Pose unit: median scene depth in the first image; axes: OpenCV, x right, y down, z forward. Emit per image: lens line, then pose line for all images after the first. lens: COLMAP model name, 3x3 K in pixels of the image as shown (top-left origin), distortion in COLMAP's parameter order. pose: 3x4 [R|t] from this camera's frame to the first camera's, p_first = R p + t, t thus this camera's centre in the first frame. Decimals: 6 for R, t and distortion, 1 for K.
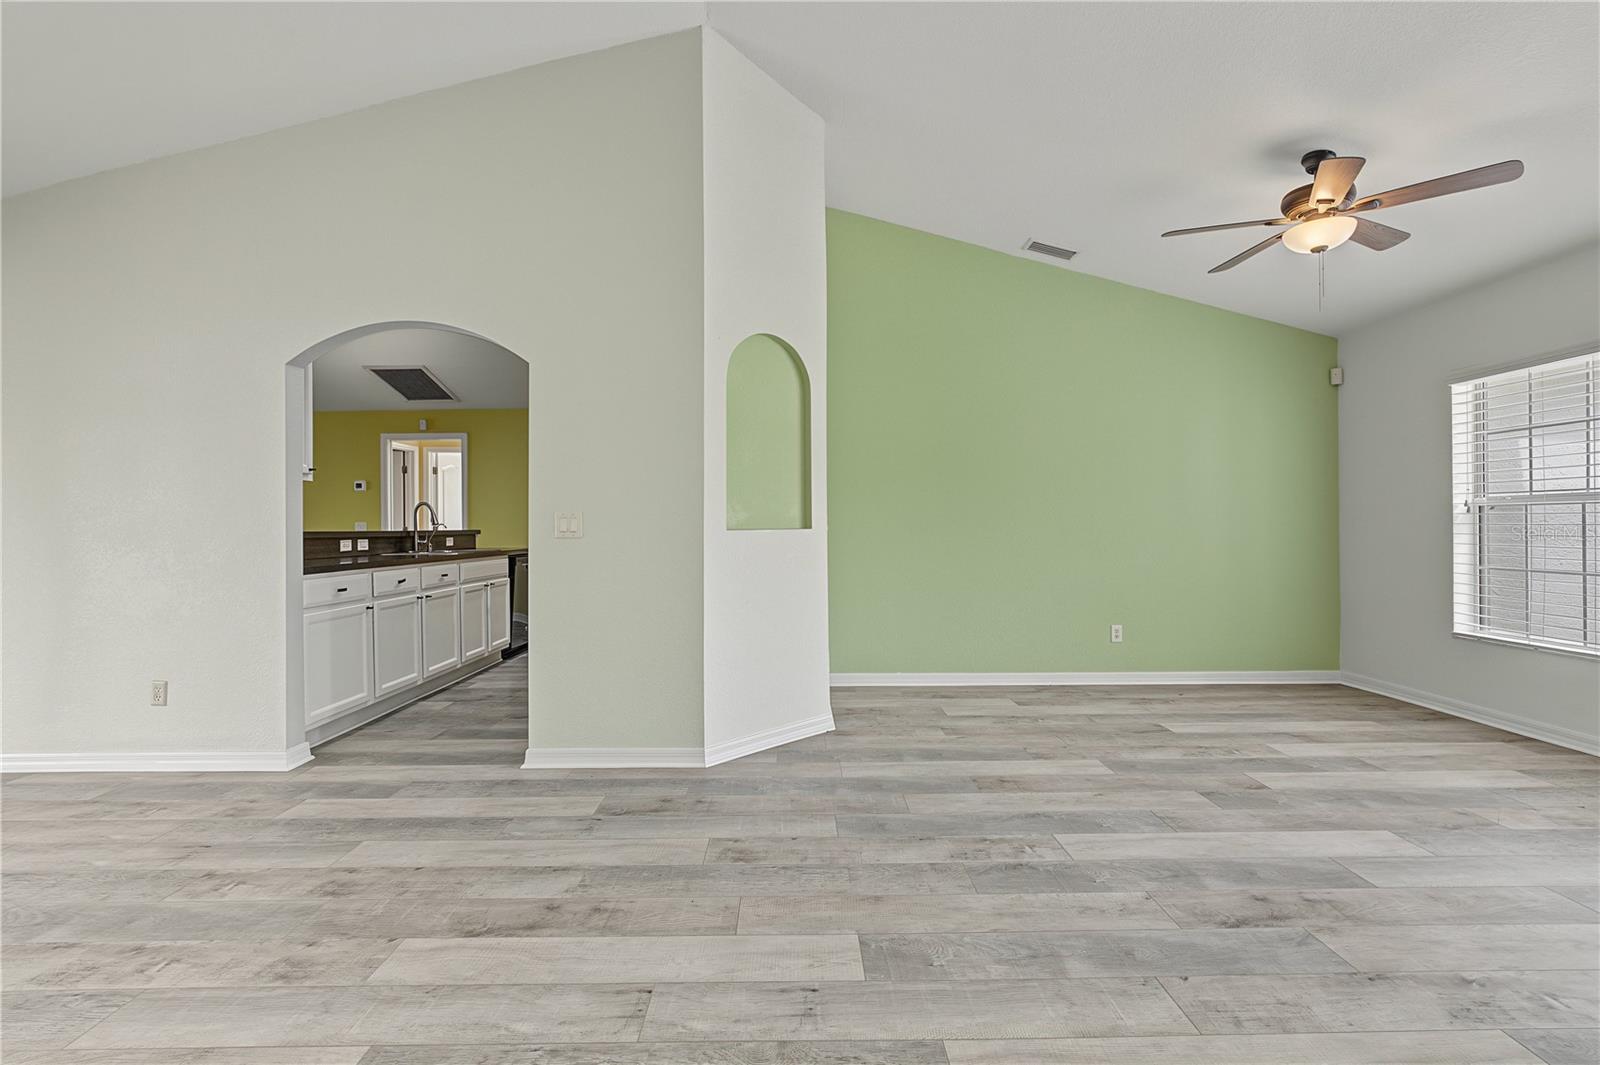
lens RADIAL K [[726.8, 0, 796.1], [0, 726.8, 532.2], [0, 0, 1]] dist [-0.009237, 0.003789]
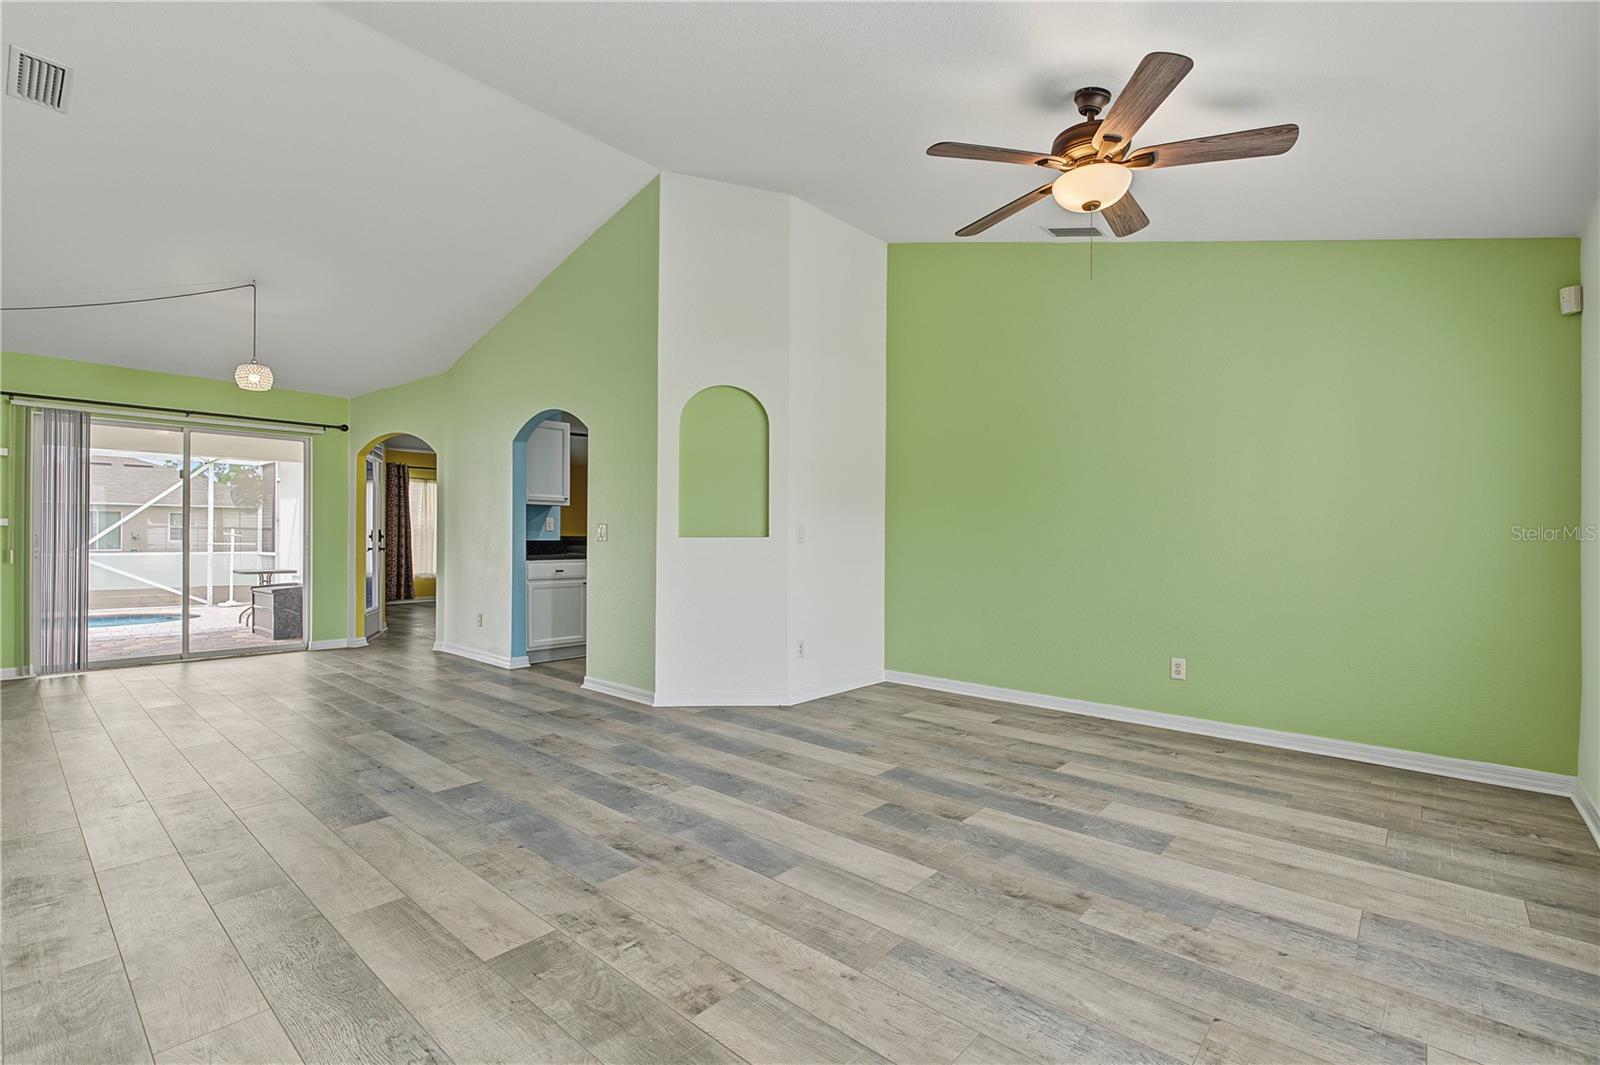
lens RADIAL K [[726.8, 0, 807.2], [0, 726.8, 534.9], [0, 0, 1]] dist [-0.009237, 0.003789]
pose [[0.739959, 0.007235, -0.672613, 1.124366], [-0.013243, 0.999905, -0.003813, -0.004538], [0.672522, 0.011729, 0.739984, 0.178937]]
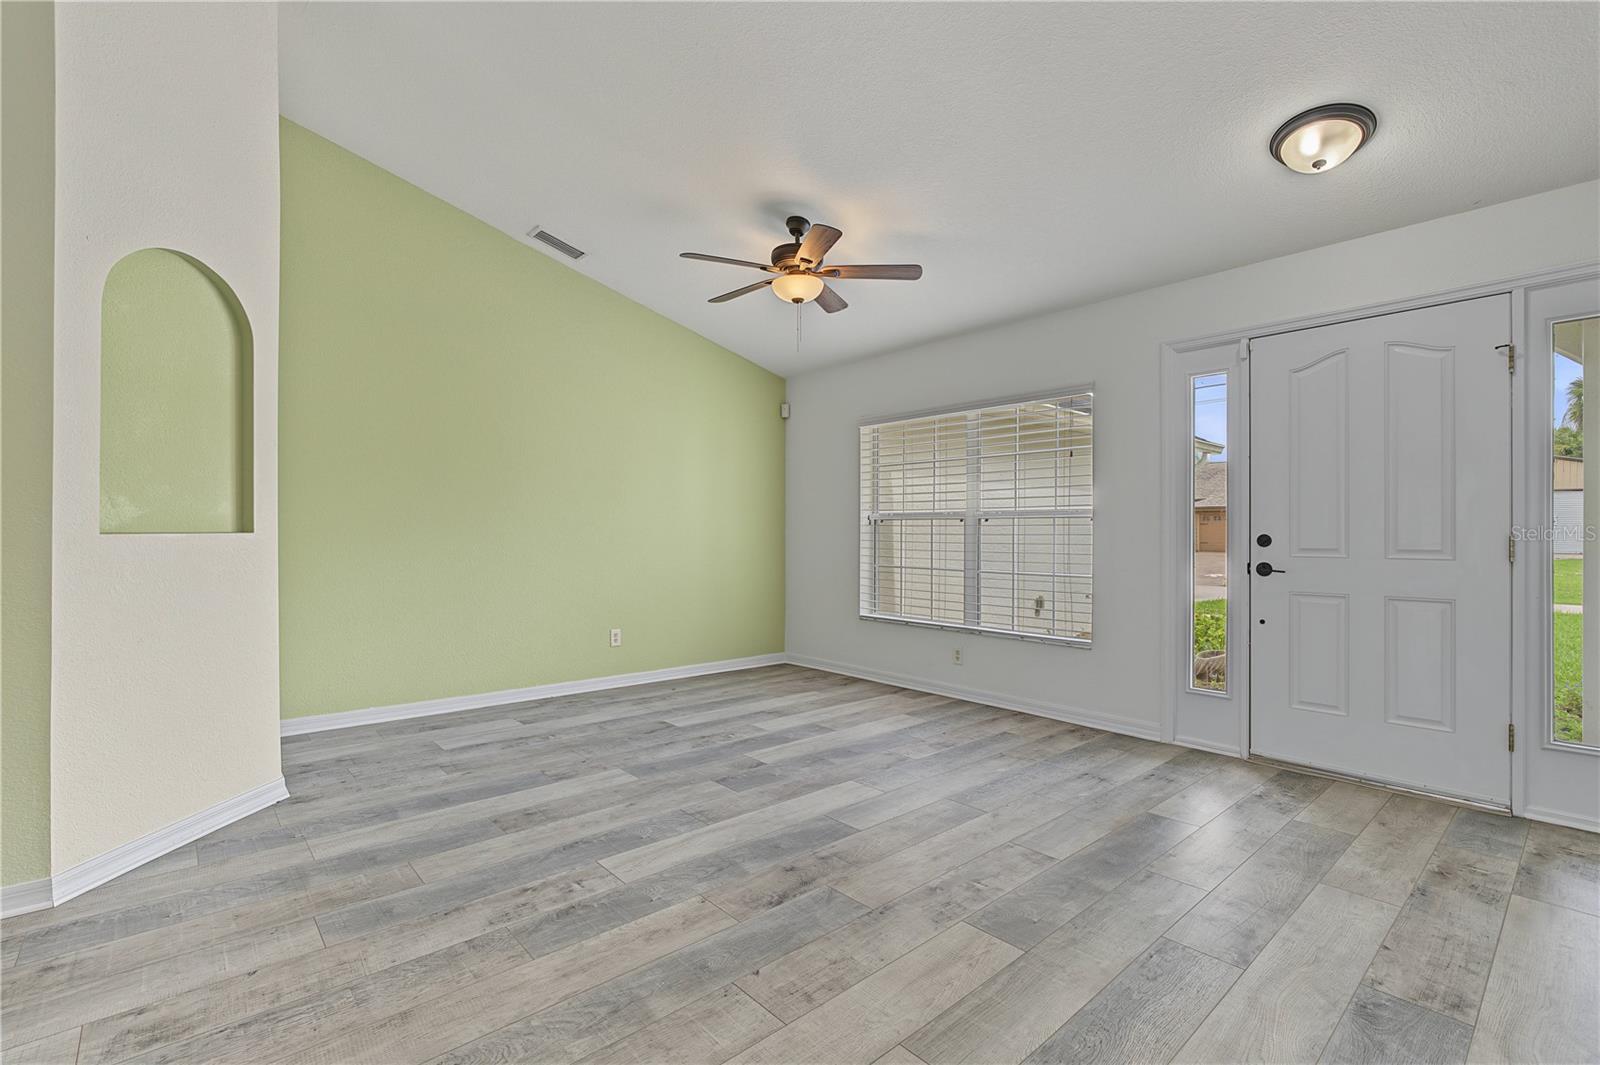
lens RADIAL K [[726.8, 0, 798.9], [0, 726.8, 528.5], [0, 0, 1]] dist [-0.009237, 0.003789]
pose [[0.753395, 0.013072, 0.657438, -0.058371], [-0.004424, 0.999881, -0.014811, 0.002030], [-0.657553, 0.008250, 0.753363, 0.106720]]
